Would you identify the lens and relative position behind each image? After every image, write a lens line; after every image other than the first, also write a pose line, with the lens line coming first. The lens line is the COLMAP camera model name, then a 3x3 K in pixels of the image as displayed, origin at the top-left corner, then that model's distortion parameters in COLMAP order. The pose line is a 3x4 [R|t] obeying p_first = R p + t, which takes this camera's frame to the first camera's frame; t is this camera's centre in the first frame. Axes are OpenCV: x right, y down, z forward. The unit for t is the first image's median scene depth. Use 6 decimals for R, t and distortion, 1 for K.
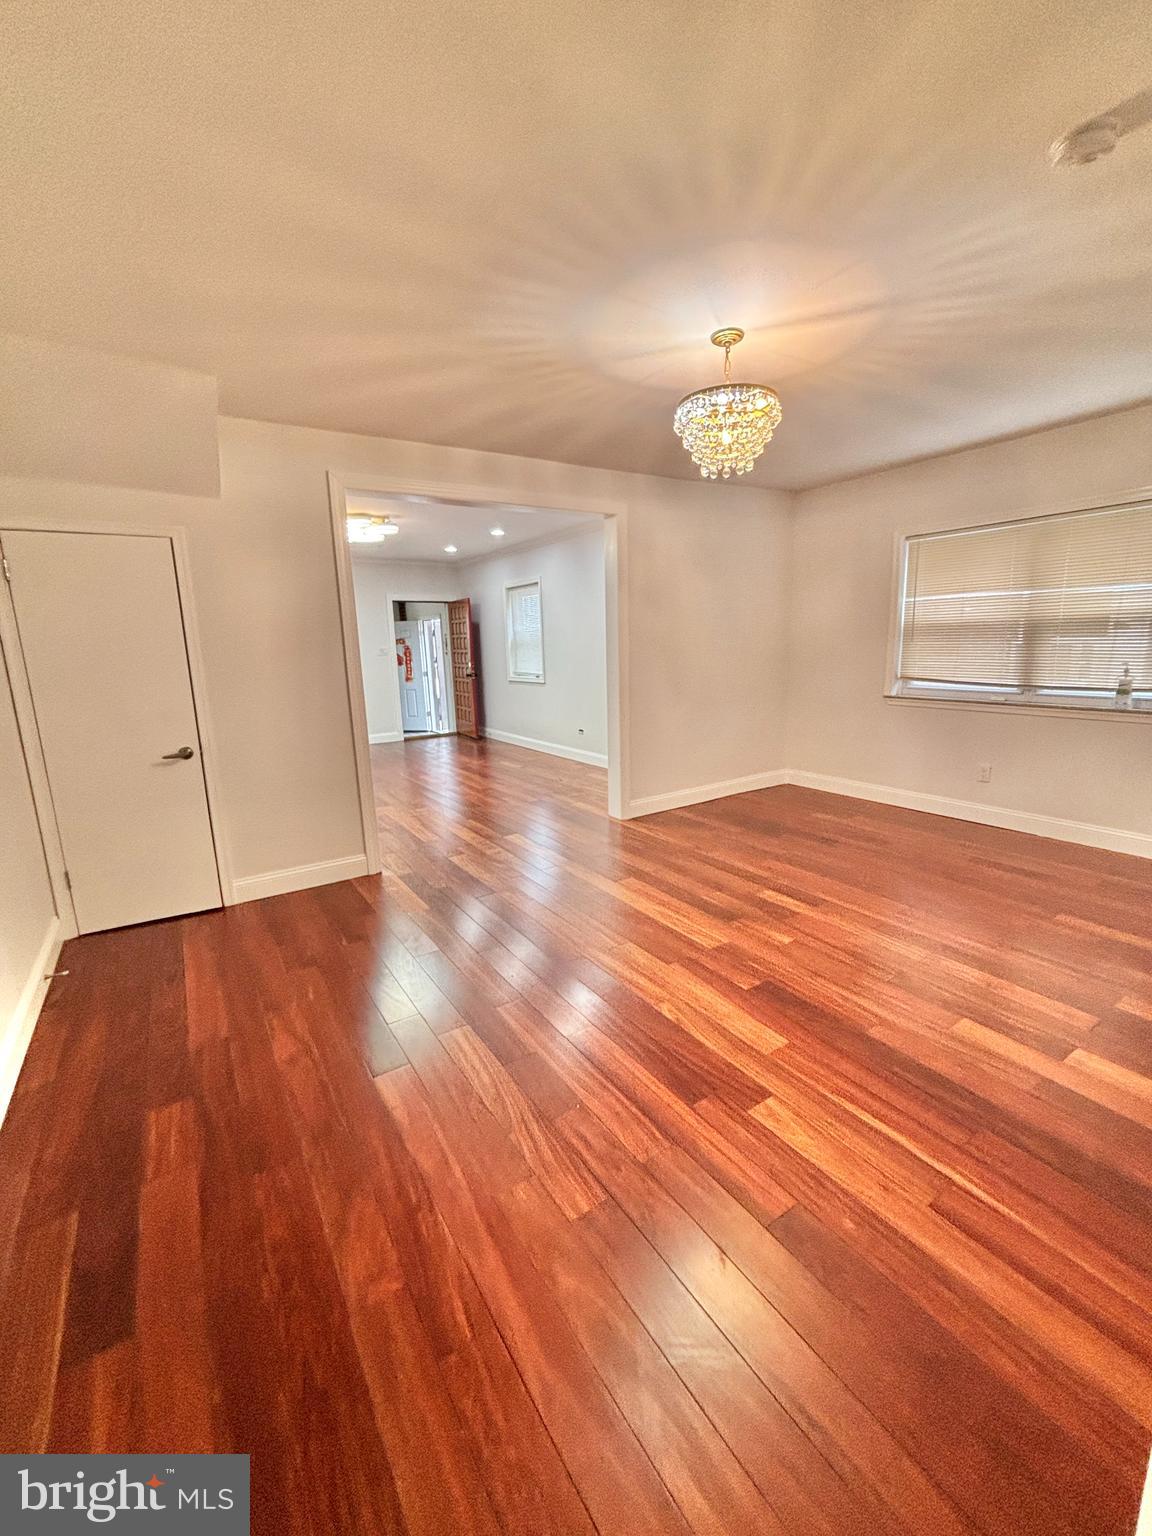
lens RADIAL K [[622.5, 0, 582.7], [0, 622.5, 769.9], [0, 0, 1]] dist [0.002277, -0.001547]
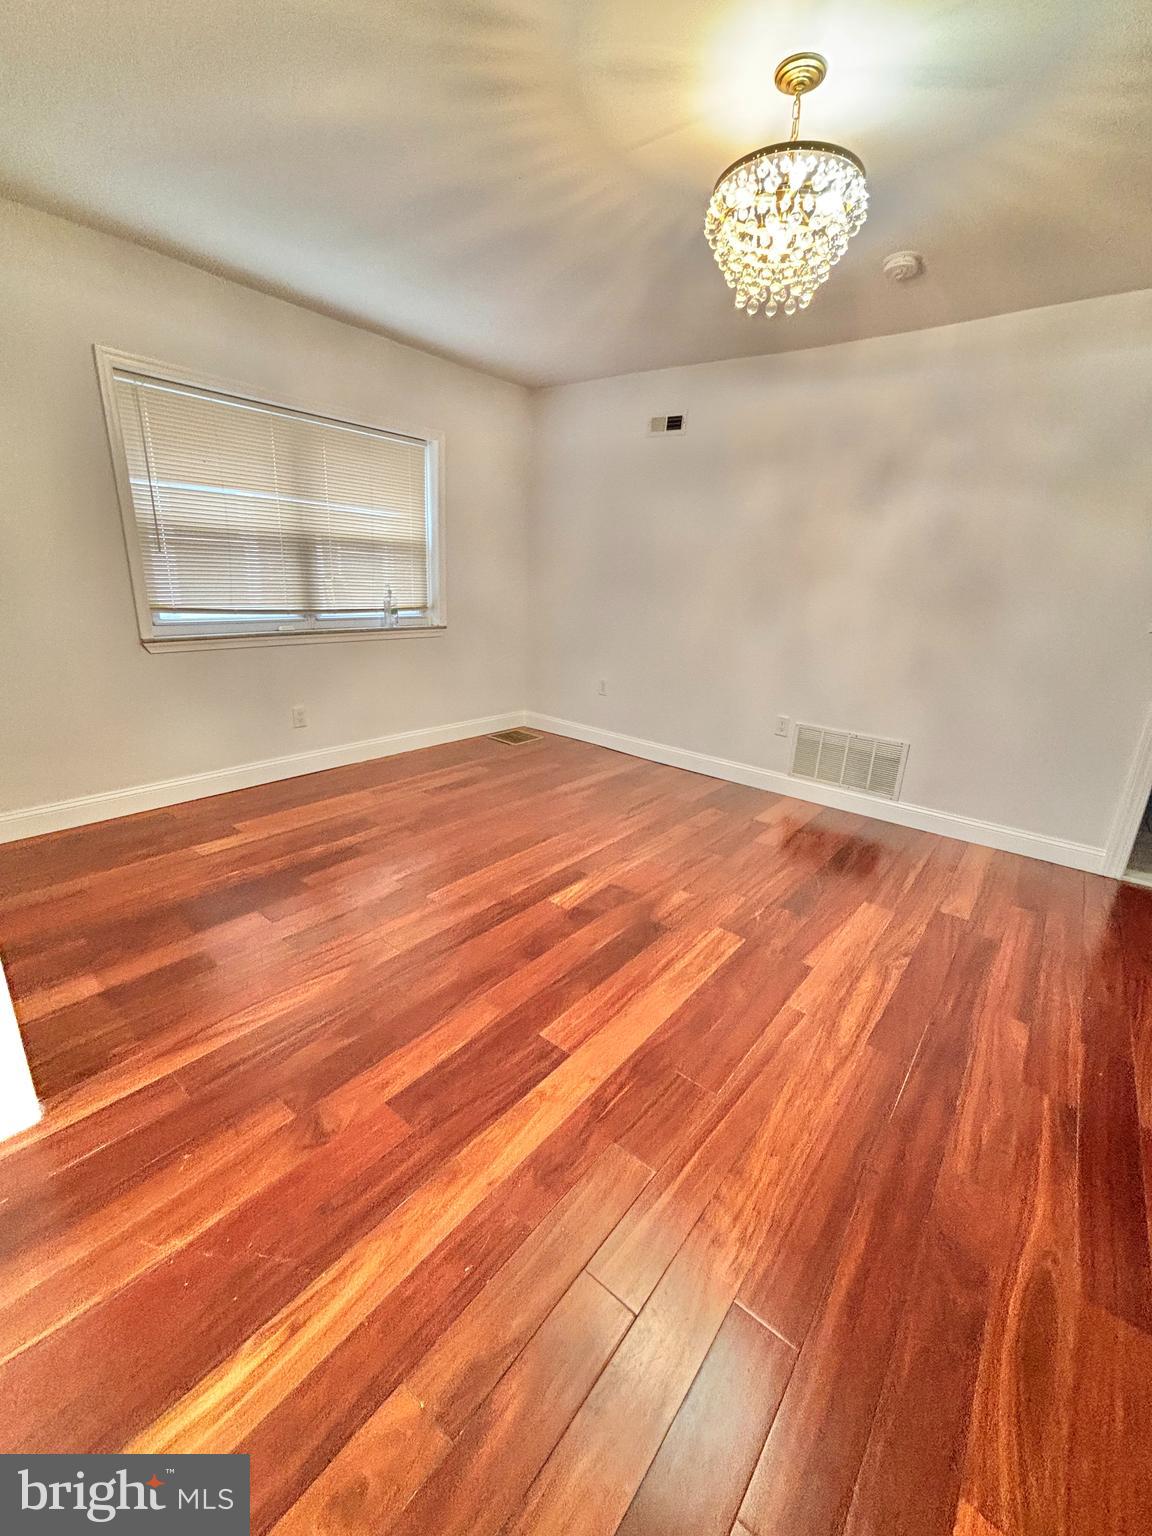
lens RADIAL K [[622.5, 0, 573.4], [0, 622.5, 758.0], [0, 0, 1]] dist [0.002277, -0.001547]
pose [[-0.299915, -0.259583, 0.917969, -0.327709], [0.158628, 0.935300, 0.316310, -0.184191], [-0.940685, 0.240481, -0.239334, 1.043733]]
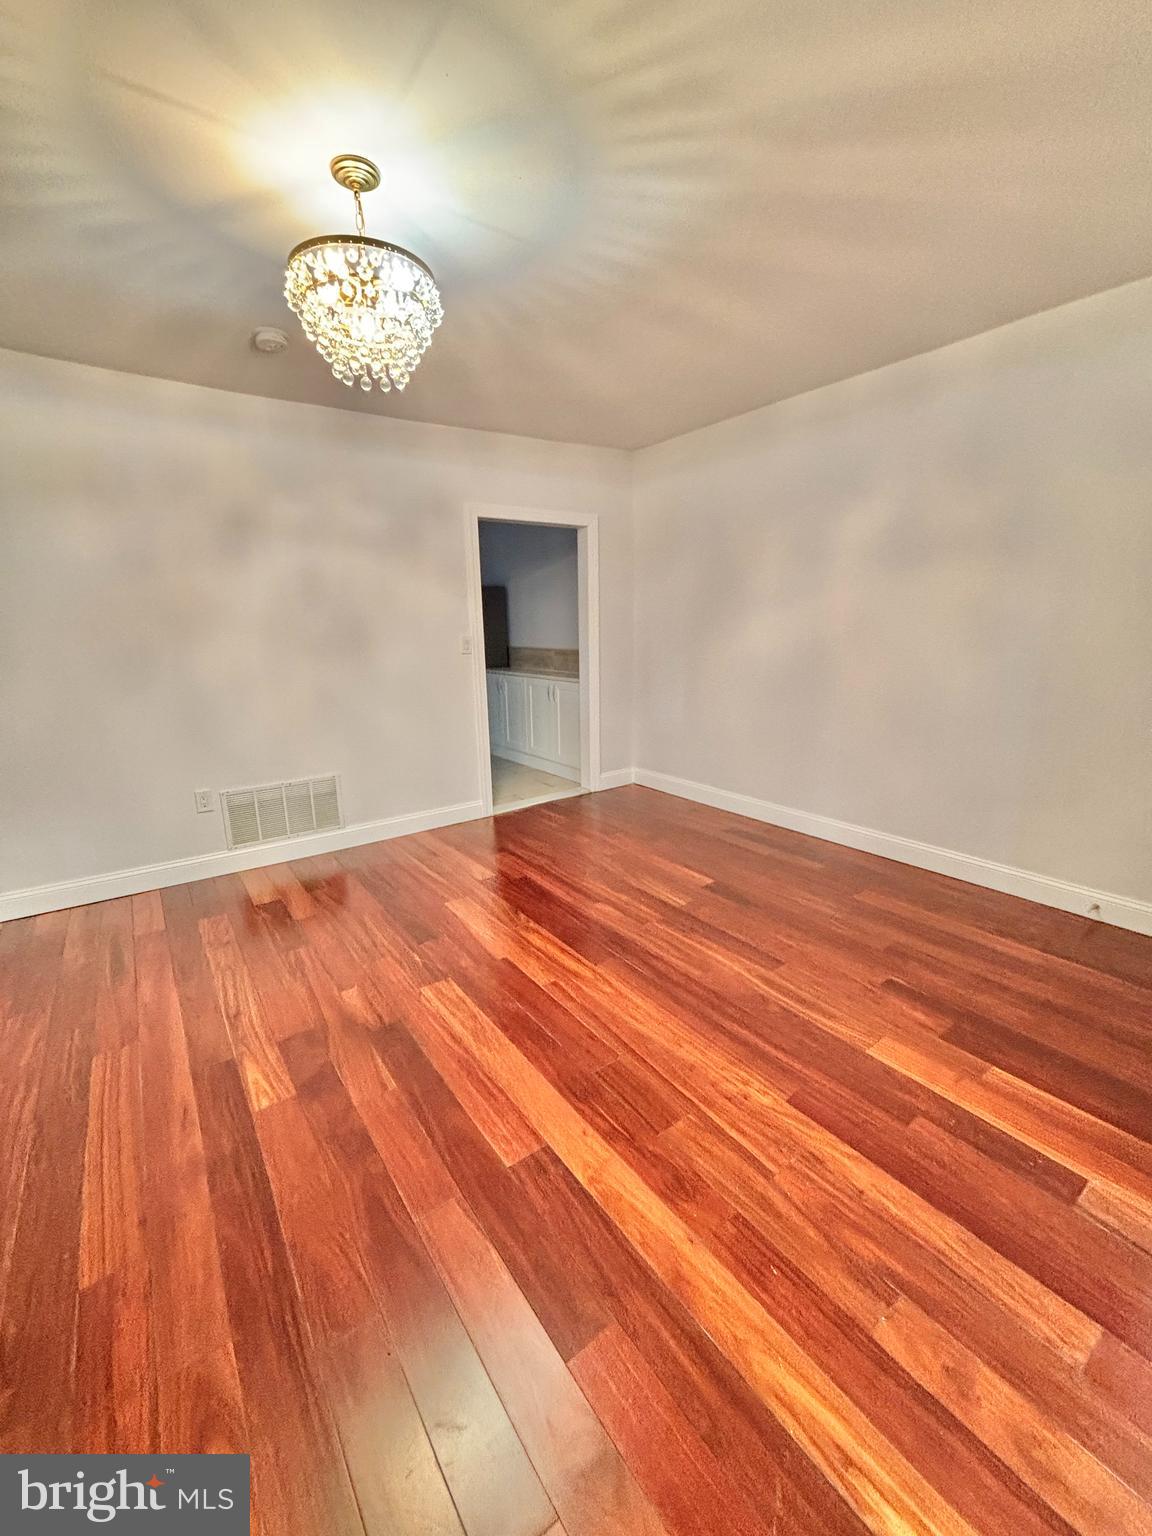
lens RADIAL K [[622.5, 0, 571.4], [0, 622.5, 770.1], [0, 0, 1]] dist [0.002277, -0.001547]
pose [[-0.998293, 0.053521, -0.023368, 0.030836], [0.038278, 0.901860, 0.430330, -0.260680], [0.044106, 0.428701, -0.902369, 1.278995]]
